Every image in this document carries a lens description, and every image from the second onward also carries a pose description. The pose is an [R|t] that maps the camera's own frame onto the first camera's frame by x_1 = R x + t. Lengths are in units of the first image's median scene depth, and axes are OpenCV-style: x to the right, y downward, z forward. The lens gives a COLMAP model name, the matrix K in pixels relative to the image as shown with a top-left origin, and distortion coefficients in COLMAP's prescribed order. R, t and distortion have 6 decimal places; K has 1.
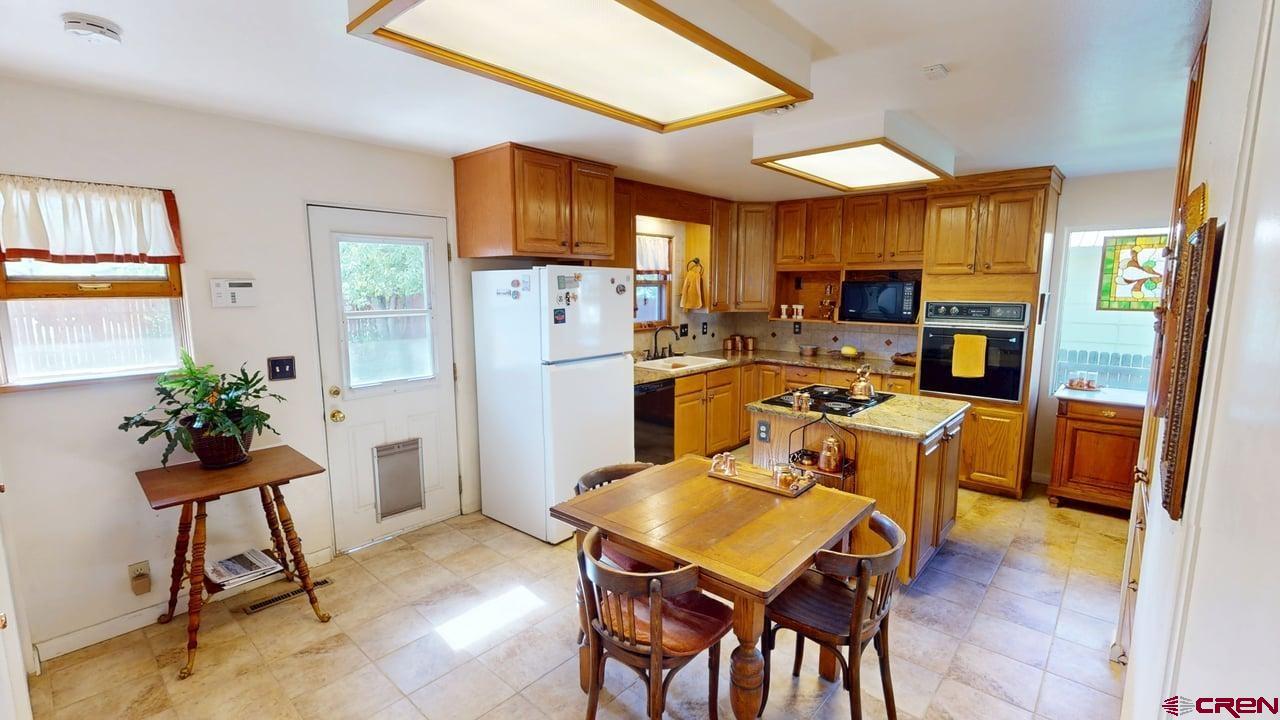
lens RADIAL K [[548.4, 0, 640.0], [0, 548.4, 360.0], [0, 0, 1]] dist [0.000787, 0.000155]
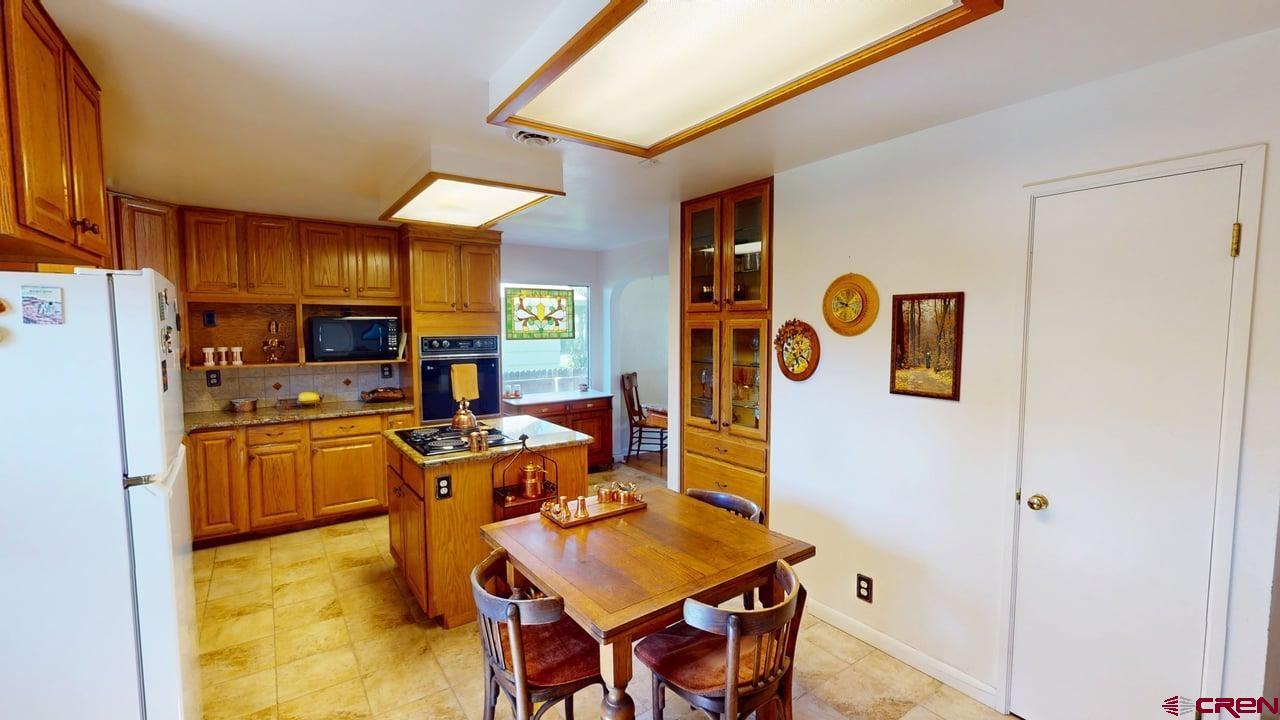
lens RADIAL K [[533.3, 0, 640.0], [0, 533.3, 360.0], [0, 0, 1]] dist [-0.000205, -0.000026]
pose [[0.223991, -0.064442, 0.972458, -0.389003], [0.132603, 0.990548, 0.035098, -0.042896], [-0.965528, 0.121090, 0.230419, 0.367850]]
